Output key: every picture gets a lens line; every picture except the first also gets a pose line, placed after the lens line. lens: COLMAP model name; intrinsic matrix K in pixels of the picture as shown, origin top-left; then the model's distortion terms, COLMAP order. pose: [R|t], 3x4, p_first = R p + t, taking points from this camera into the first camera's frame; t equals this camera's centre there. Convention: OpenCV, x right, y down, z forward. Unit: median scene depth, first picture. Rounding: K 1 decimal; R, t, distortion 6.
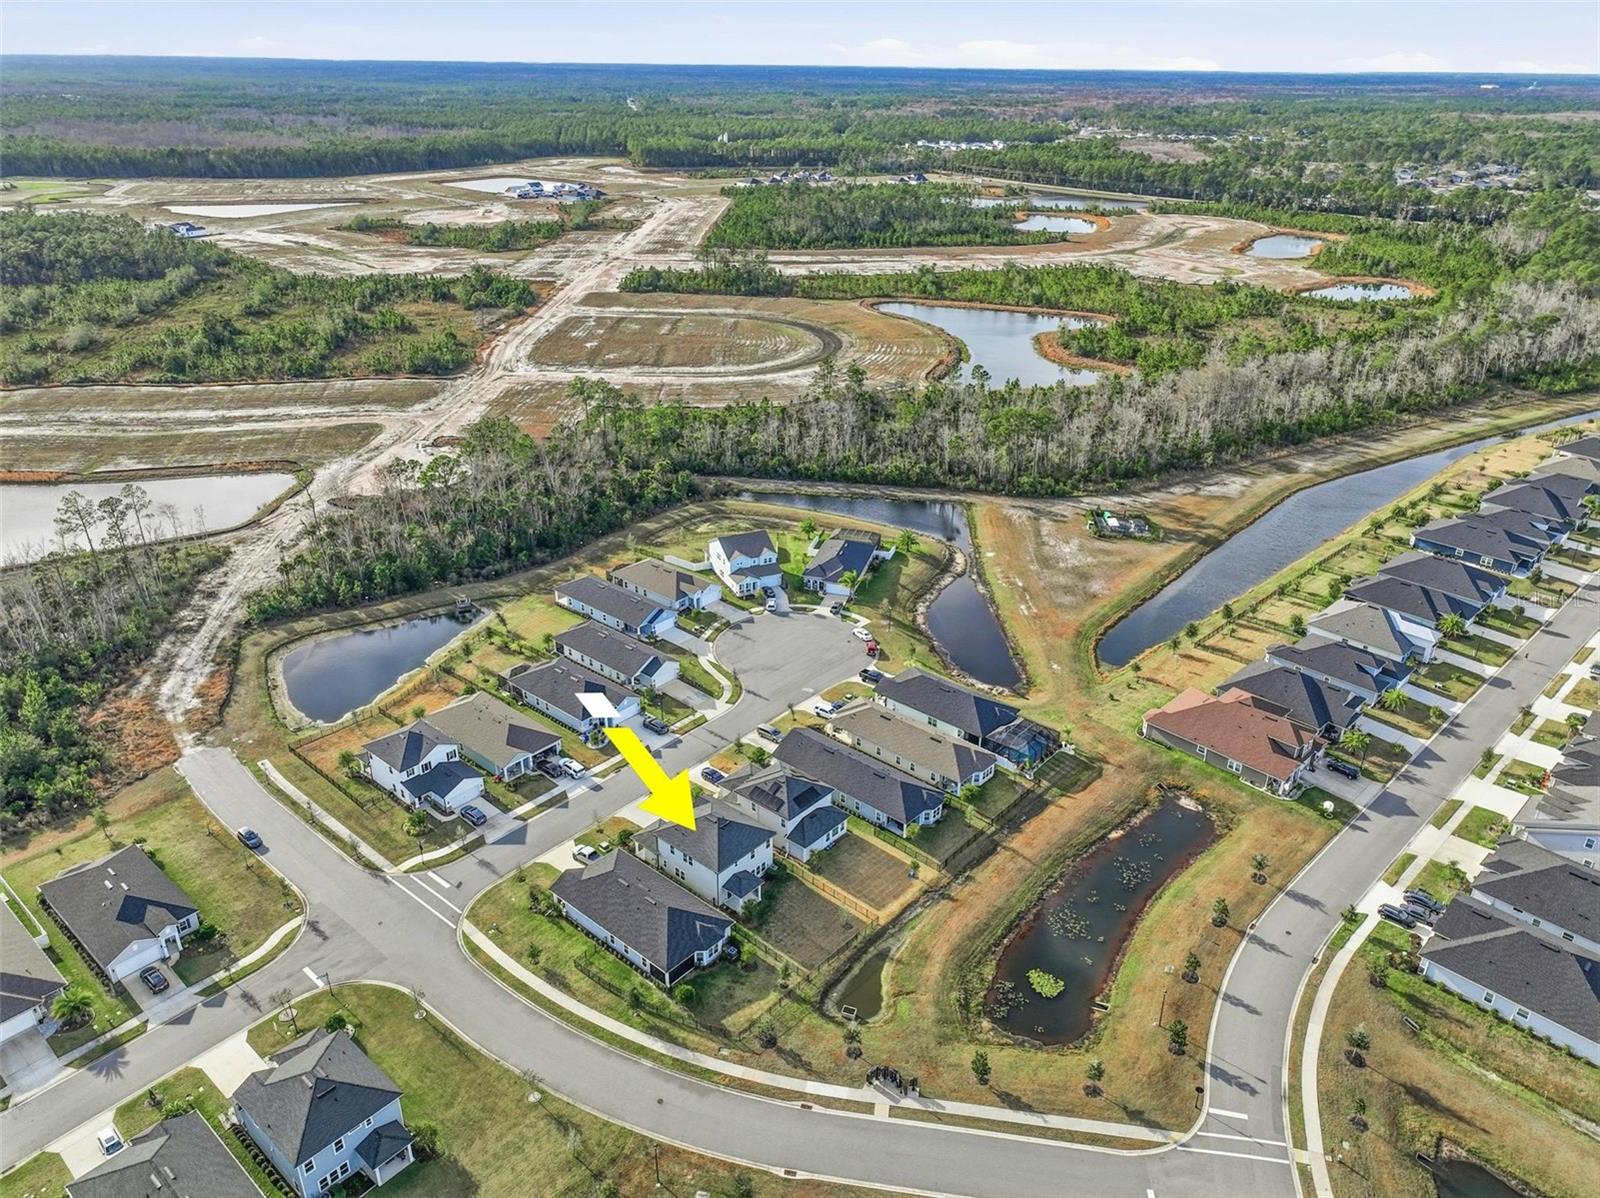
lens RADIAL K [[1124.5, 0, 799.8], [0, 1124.5, 603.2], [0, 0, 1]] dist [-0.002304, 0.018418]
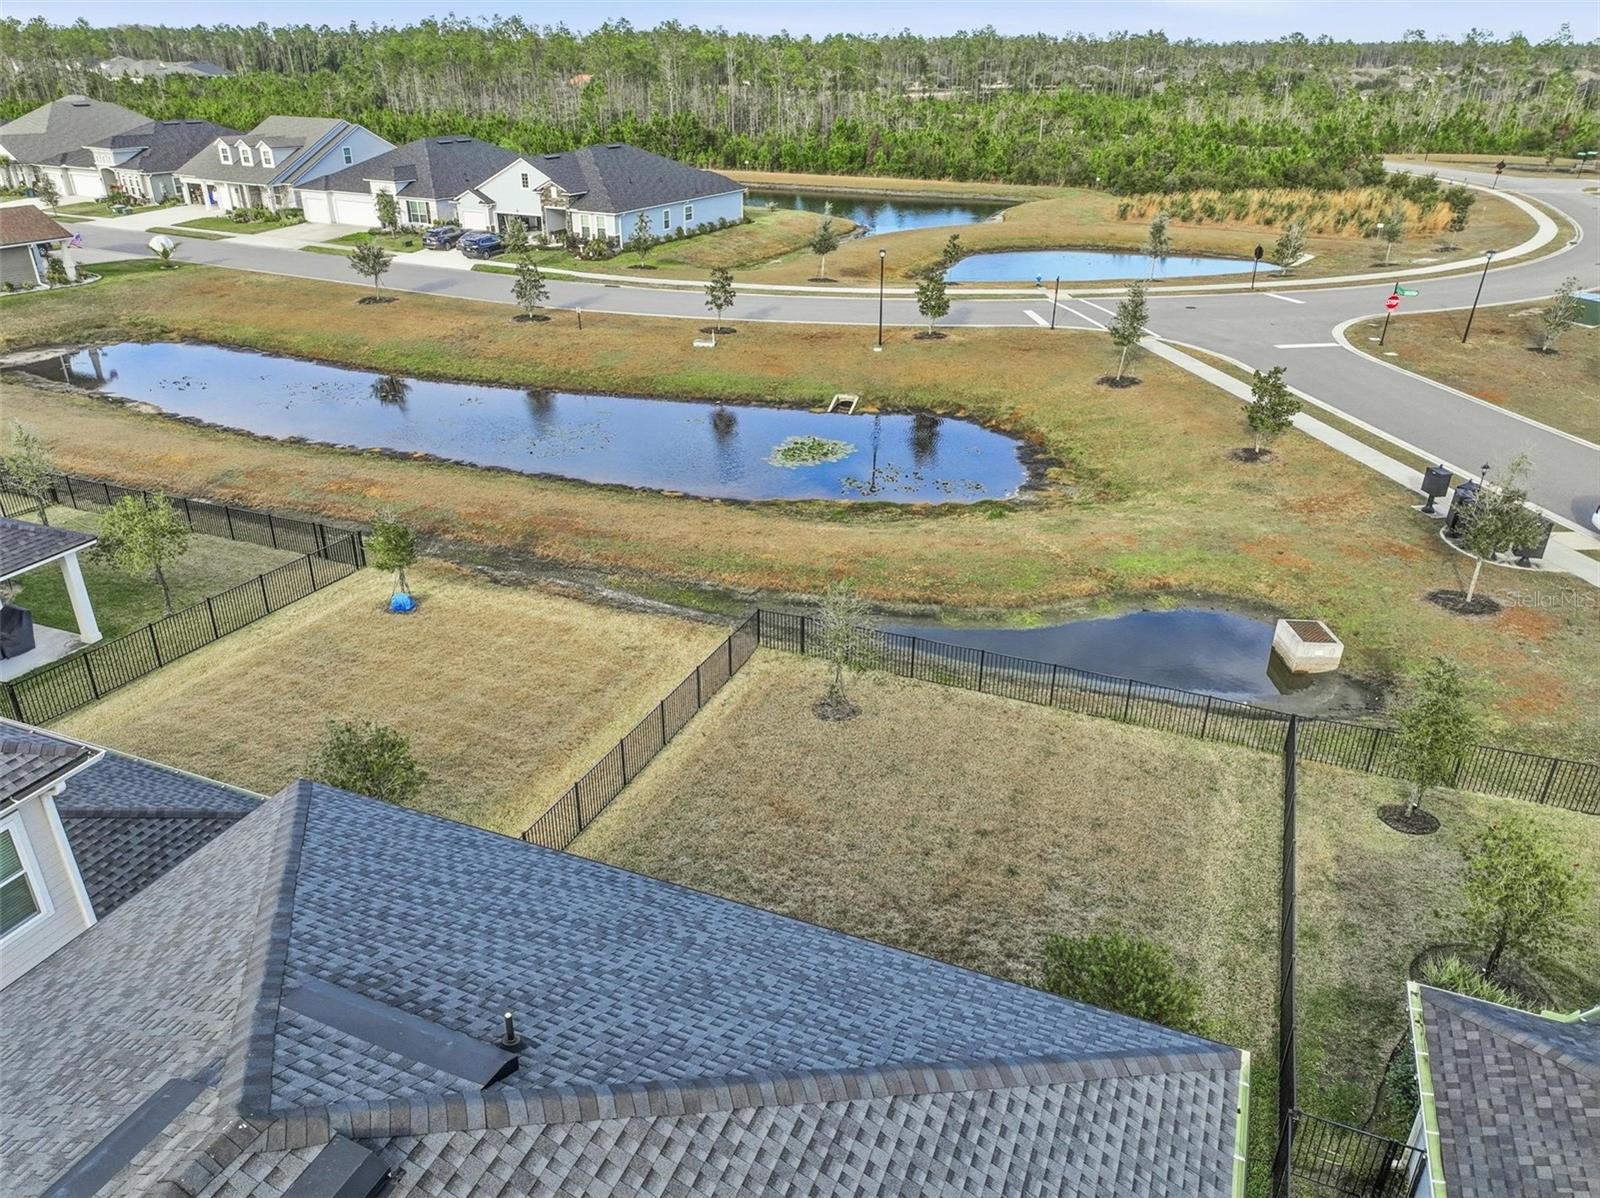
lens RADIAL K [[1124.5, 0, 799.8], [0, 1124.5, 603.2], [0, 0, 1]] dist [-0.002304, 0.018418]
pose [[-0.323799, -0.432453, 0.841510, -0.095637], [0.398827, 0.744155, 0.535883, 0.143570], [-0.857958, 0.509135, -0.068483, 0.868652]]
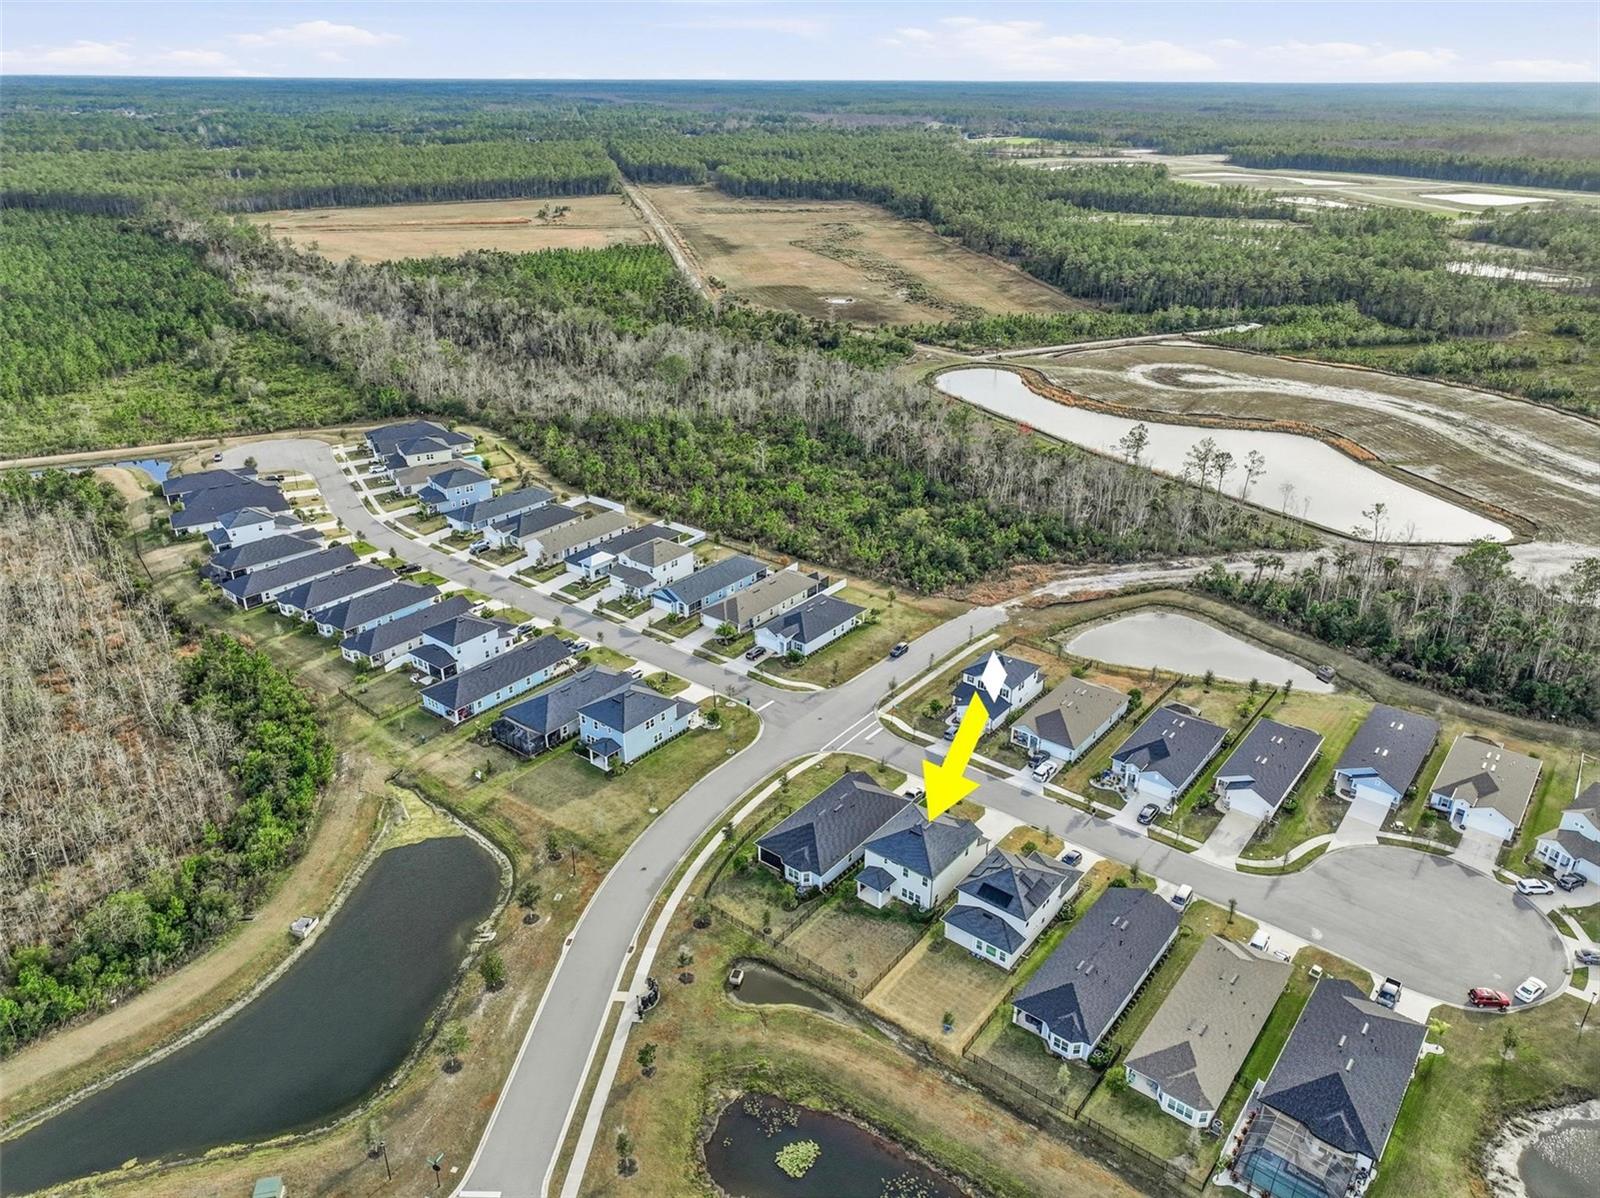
lens RADIAL K [[1124.5, 0, 799.8], [0, 1124.5, 603.2], [0, 0, 1]] dist [-0.002304, 0.018418]
pose [[0.044497, 0.414644, -0.908895, 0.667110], [-0.438957, 0.825381, 0.355054, -0.248702], [0.897406, 0.383167, 0.218738, 0.543585]]
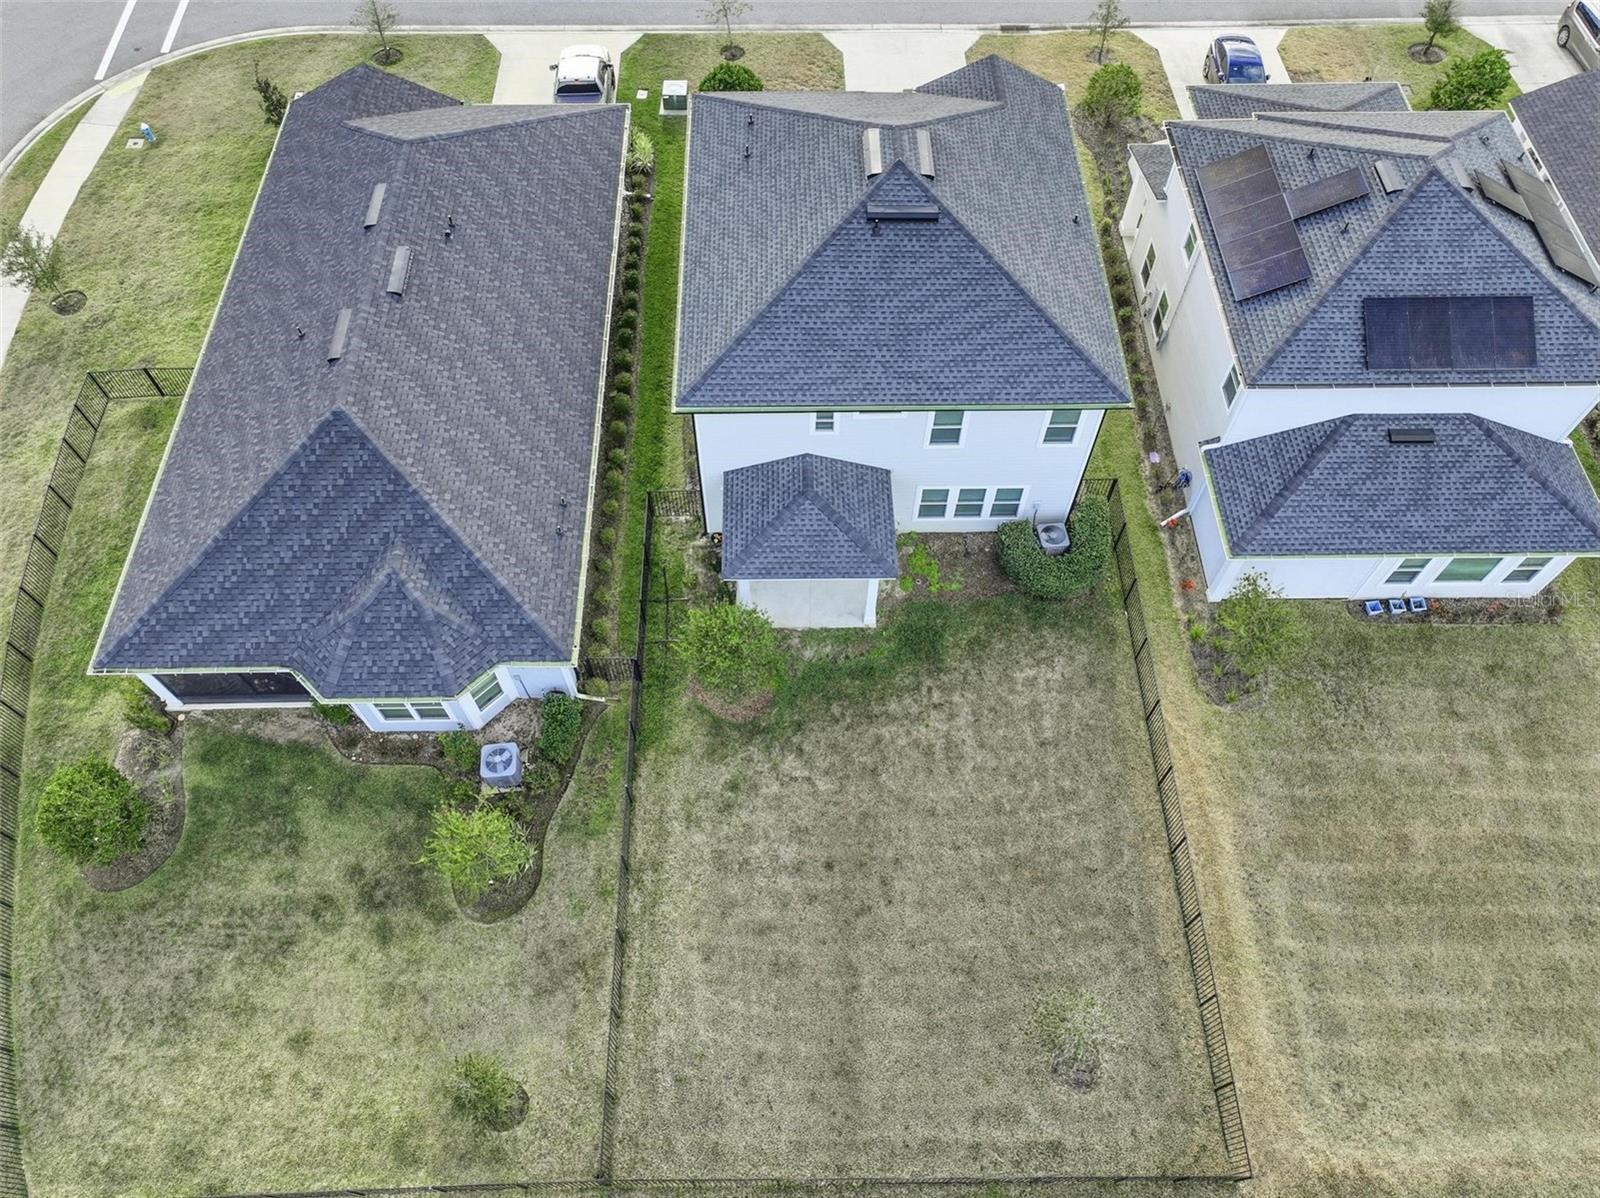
lens RADIAL K [[1124.5, 0, 799.8], [0, 1124.5, 603.2], [0, 0, 1]] dist [-0.002304, 0.018418]
pose [[0.667444, 0.628937, -0.398693, 0.033716], [-0.318324, 0.724996, 0.610778, 0.119838], [0.673192, -0.280746, 0.684100, 0.747975]]
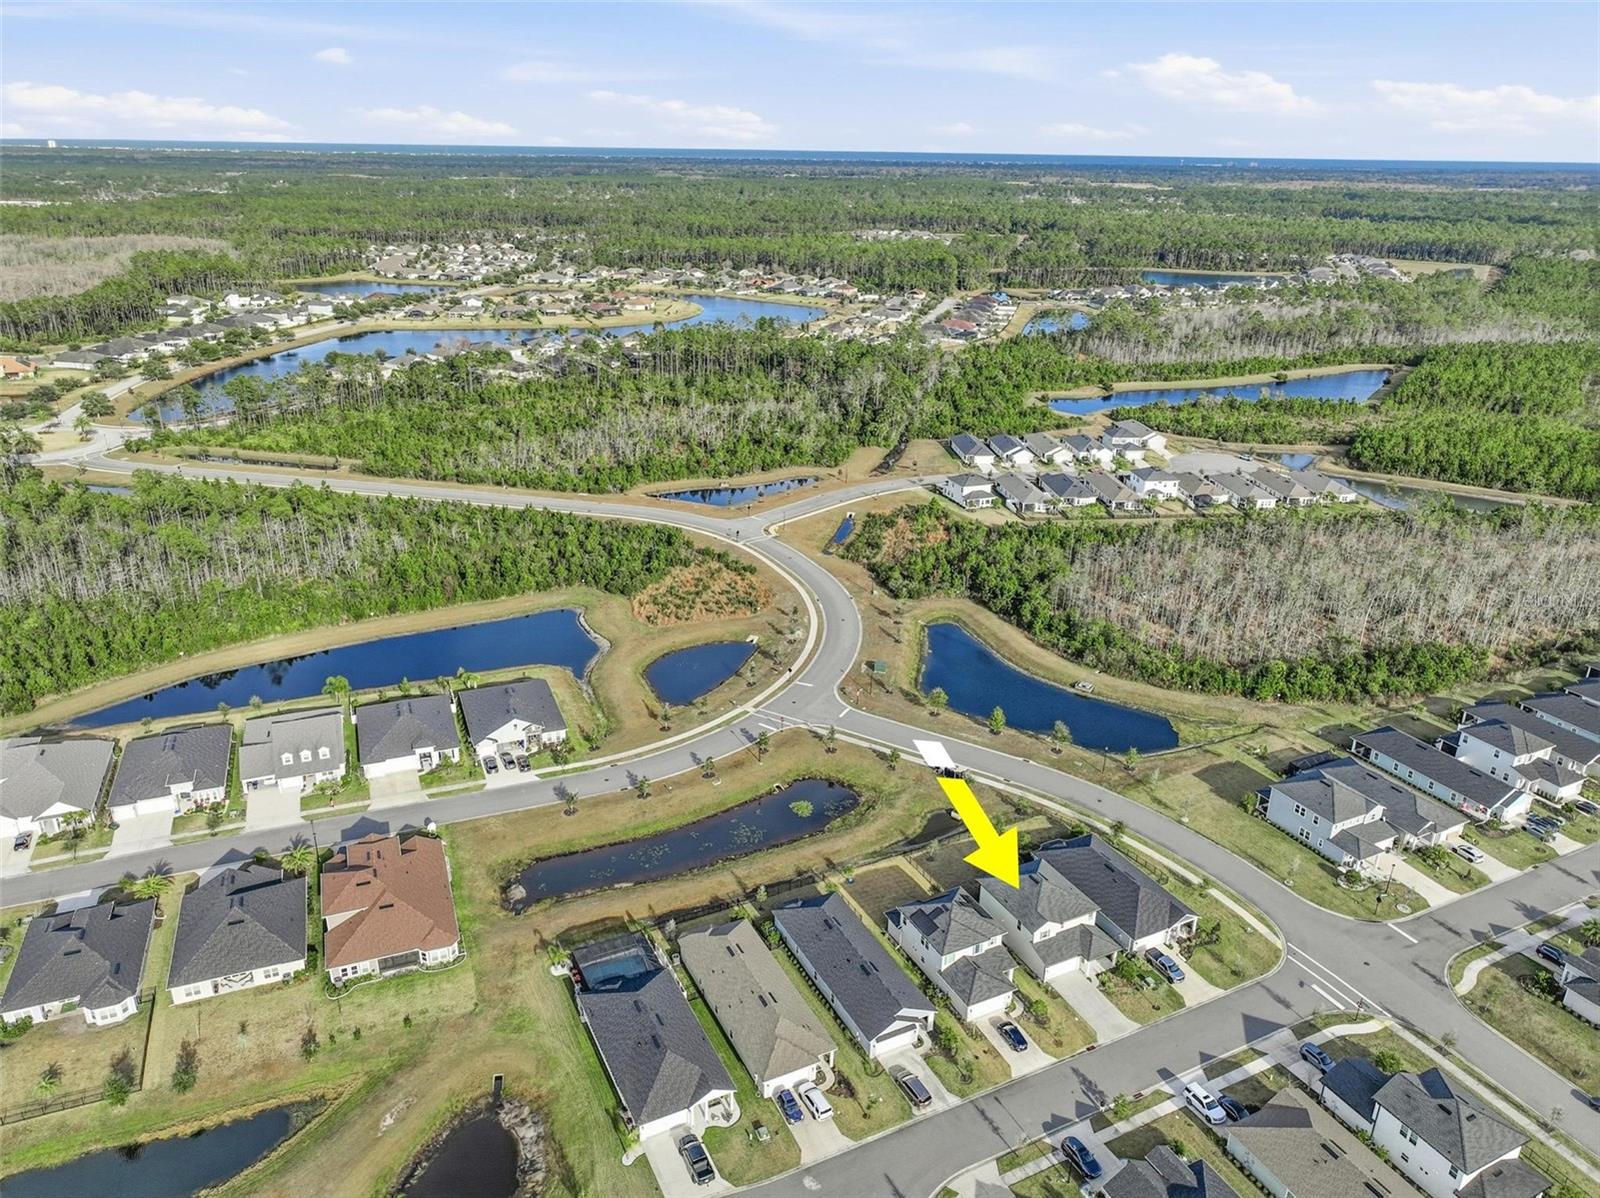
lens RADIAL K [[1124.5, 0, 799.8], [0, 1124.5, 603.2], [0, 0, 1]] dist [-0.002304, 0.018418]
pose [[-0.924180, -0.168824, 0.342623, -0.162037], [0.141961, 0.680941, 0.718448, -0.651607], [-0.354597, 0.712614, -0.605345, 1.349616]]
